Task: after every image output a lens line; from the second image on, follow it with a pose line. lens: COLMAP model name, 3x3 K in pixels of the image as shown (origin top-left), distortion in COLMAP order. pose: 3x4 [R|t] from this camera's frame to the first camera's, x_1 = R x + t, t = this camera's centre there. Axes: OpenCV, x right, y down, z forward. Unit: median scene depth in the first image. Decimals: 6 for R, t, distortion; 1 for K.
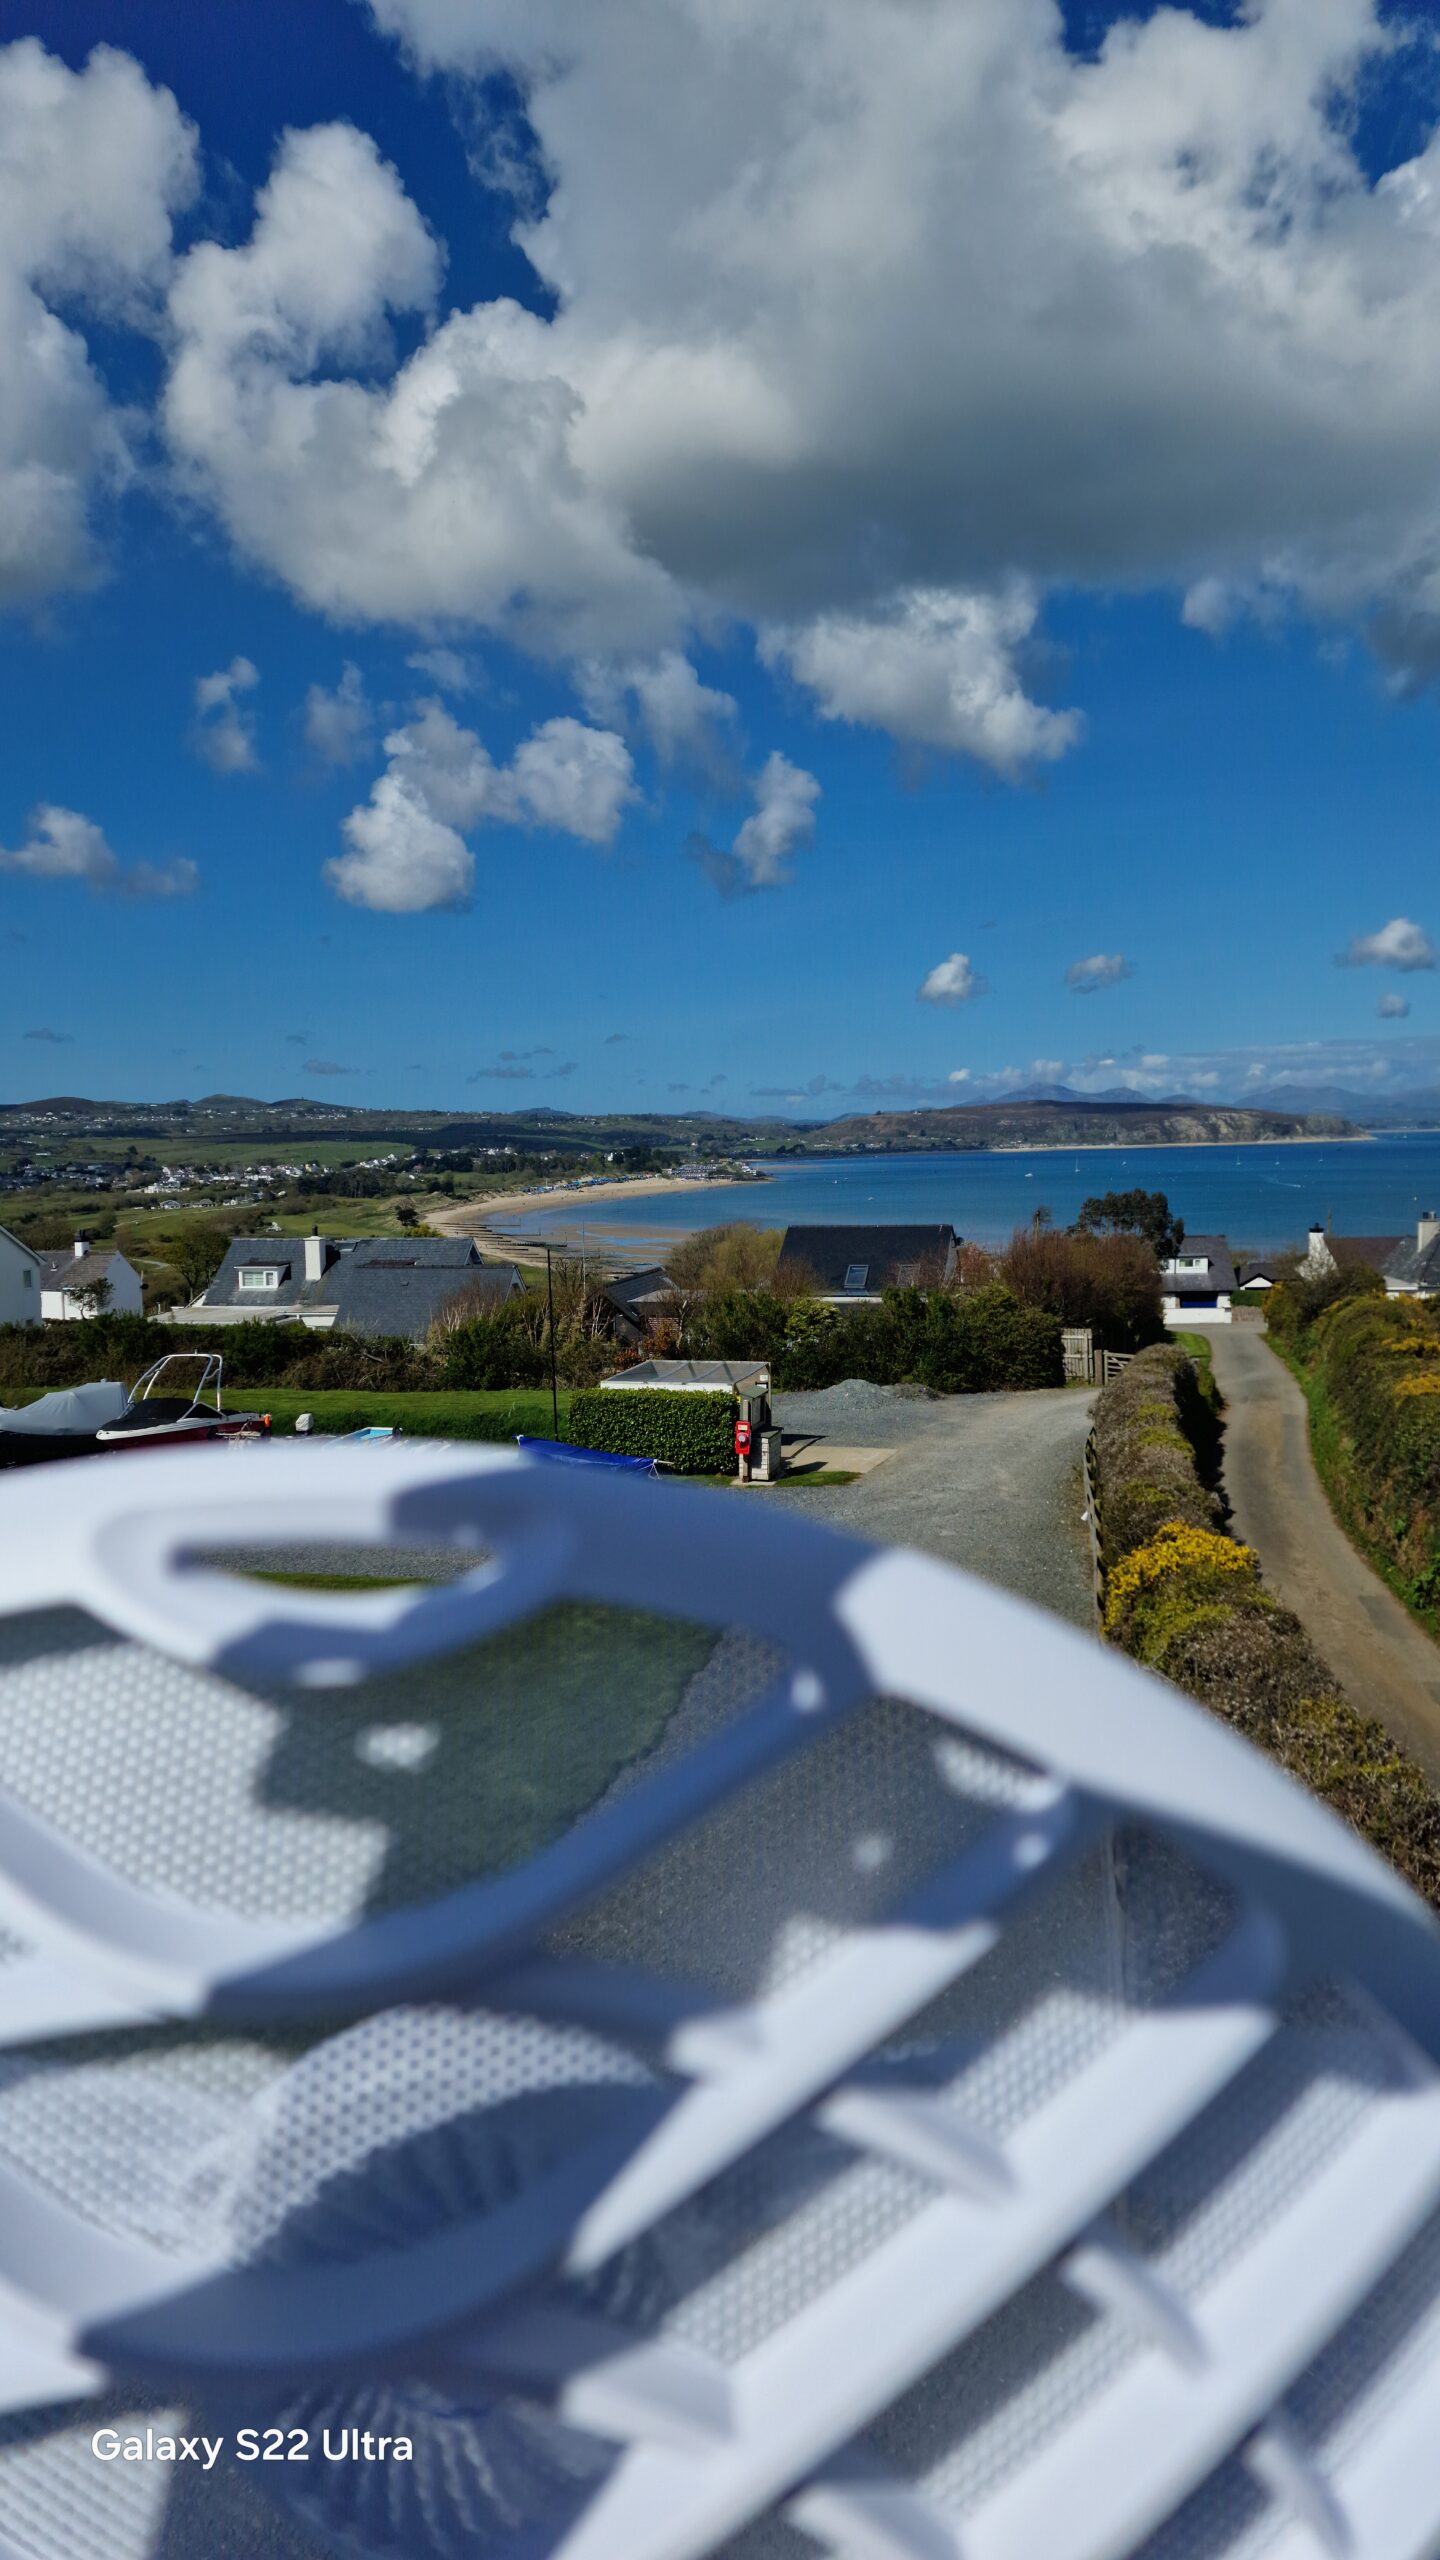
lens RADIAL K [[1667.6, 0, 726.0], [0, 1667.6, 1279.1], [0, 0, 1]] dist [0.090932, -0.077173]
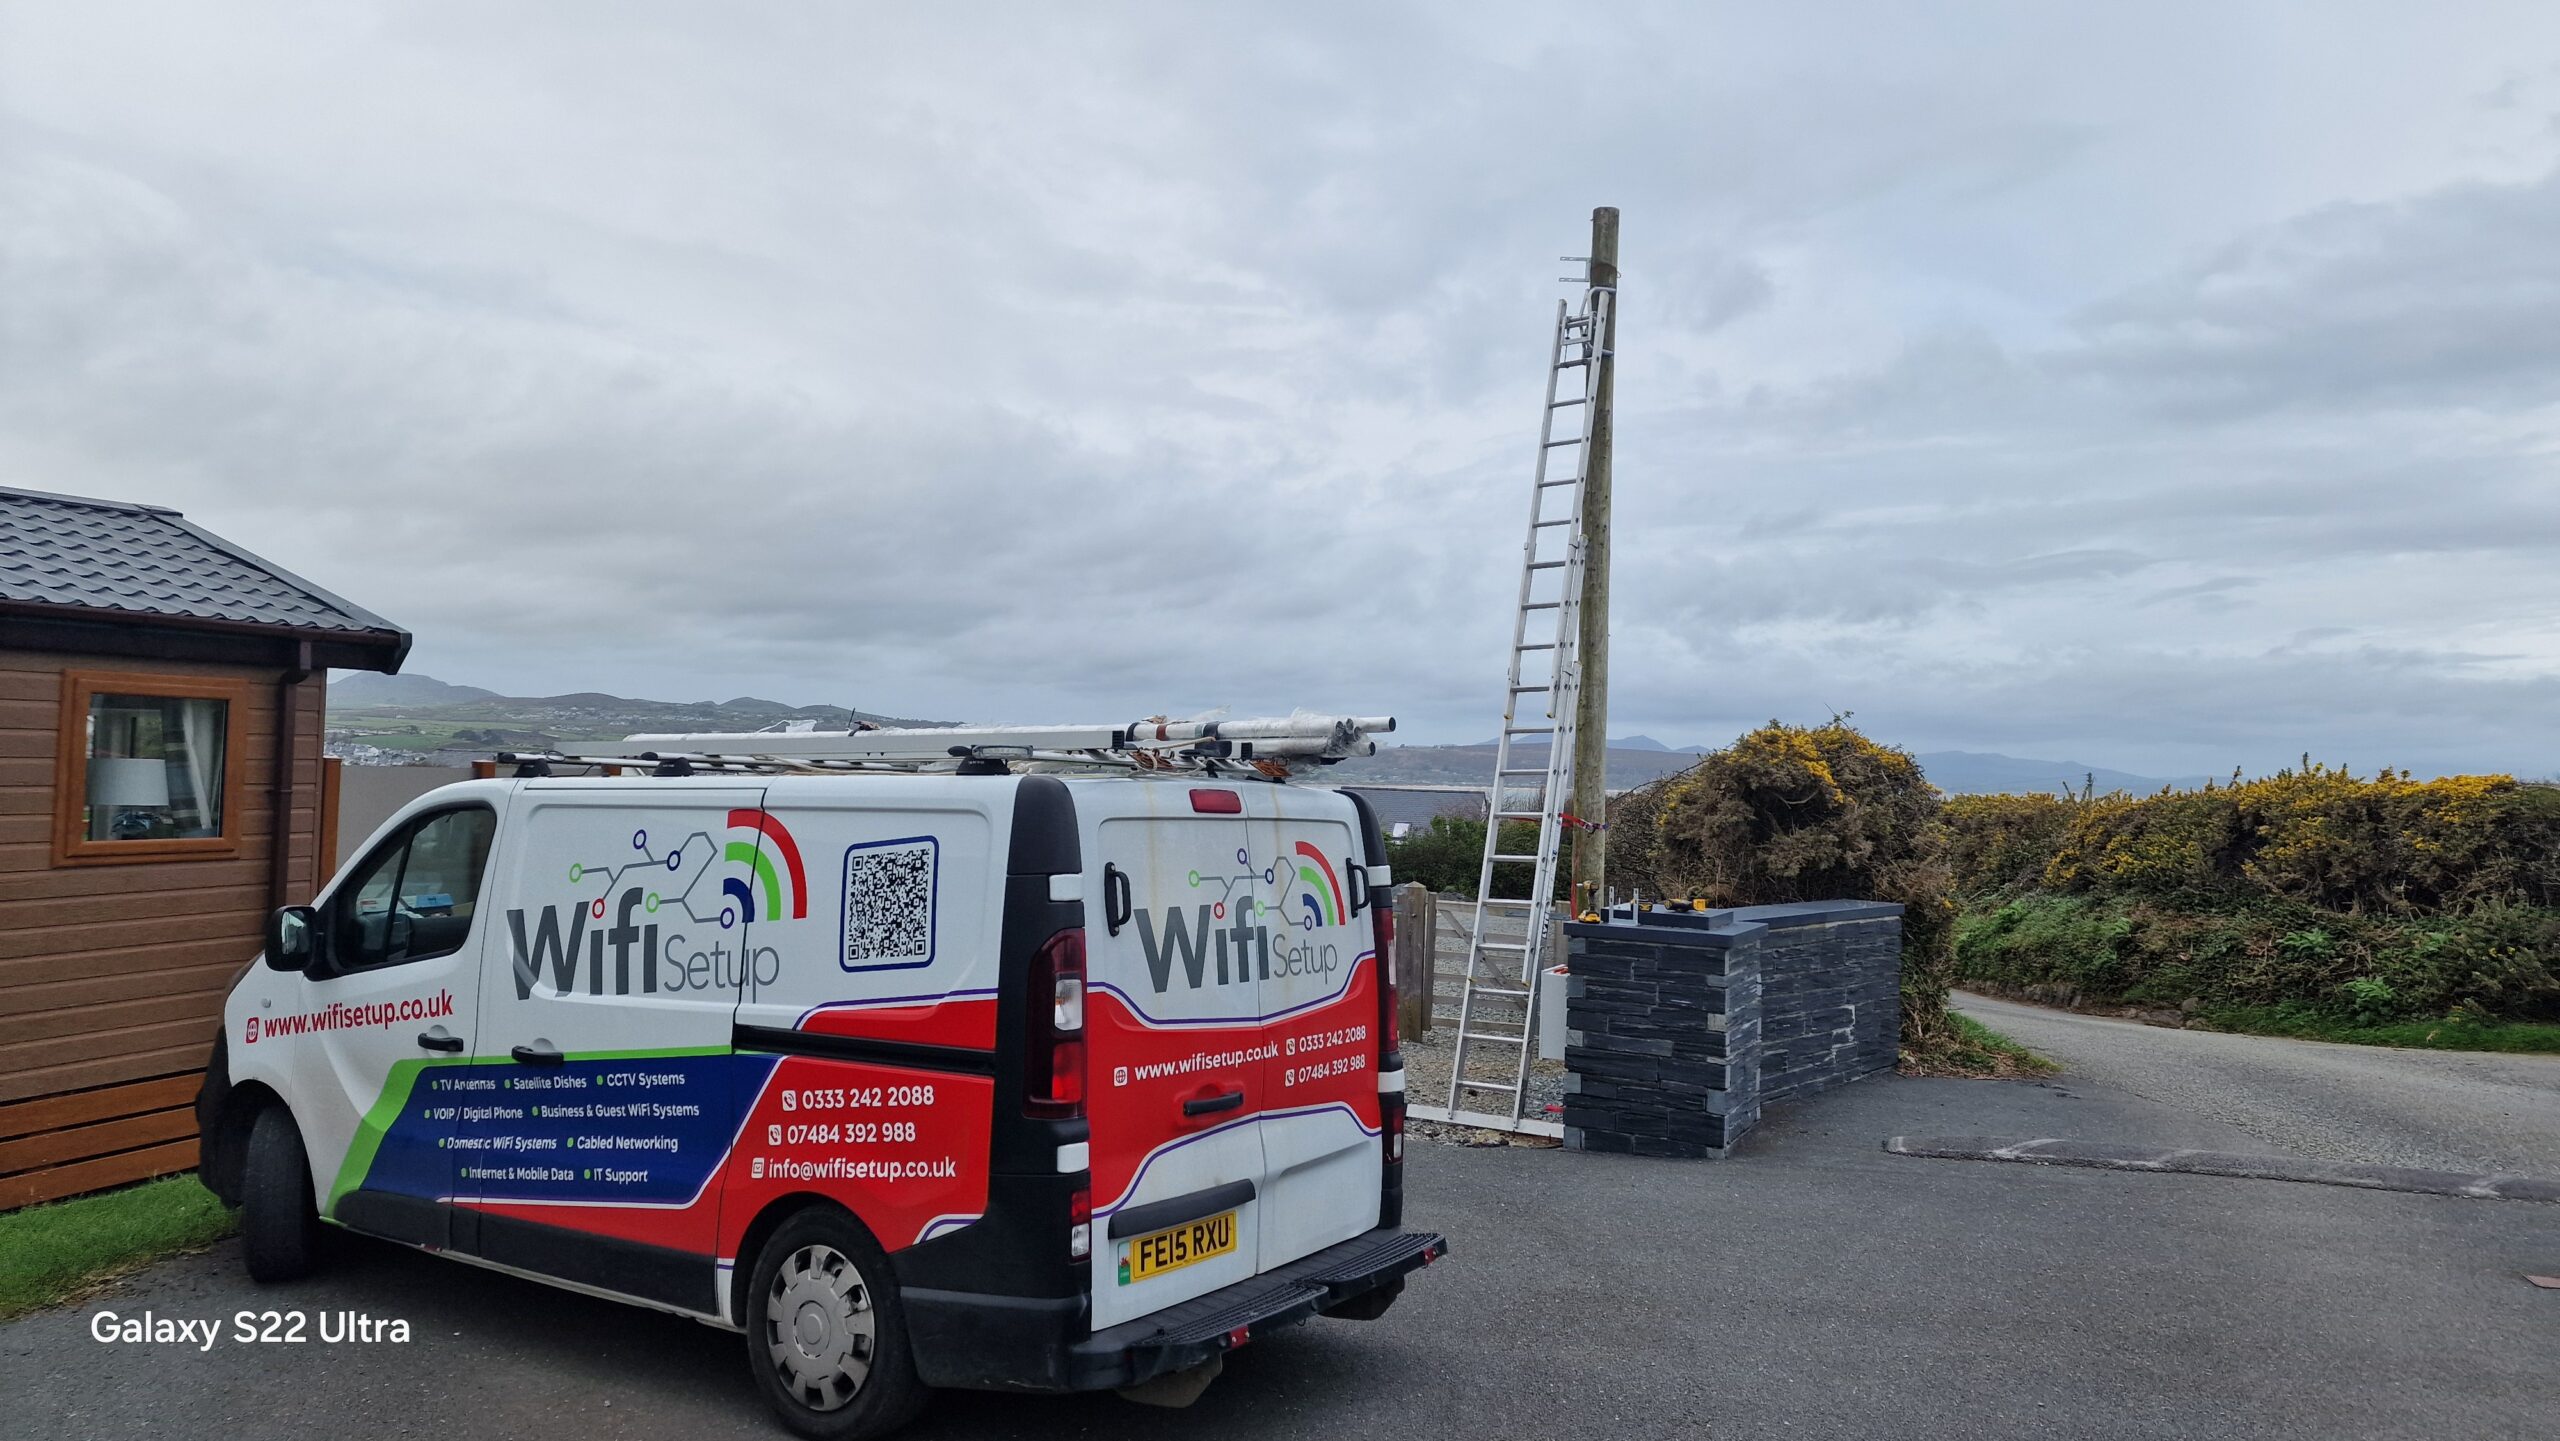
lens RADIAL K [[1667.6, 0, 1282.9], [0, 1667.6, 742.6], [0, 0, 1]] dist [0.090932, -0.077173]
pose [[0.998504, 0.049695, 0.022789, -0.040548], [-0.047171, 0.993827, -0.100409, 0.079351], [-0.027638, 0.099184, 0.994685, -0.203806]]
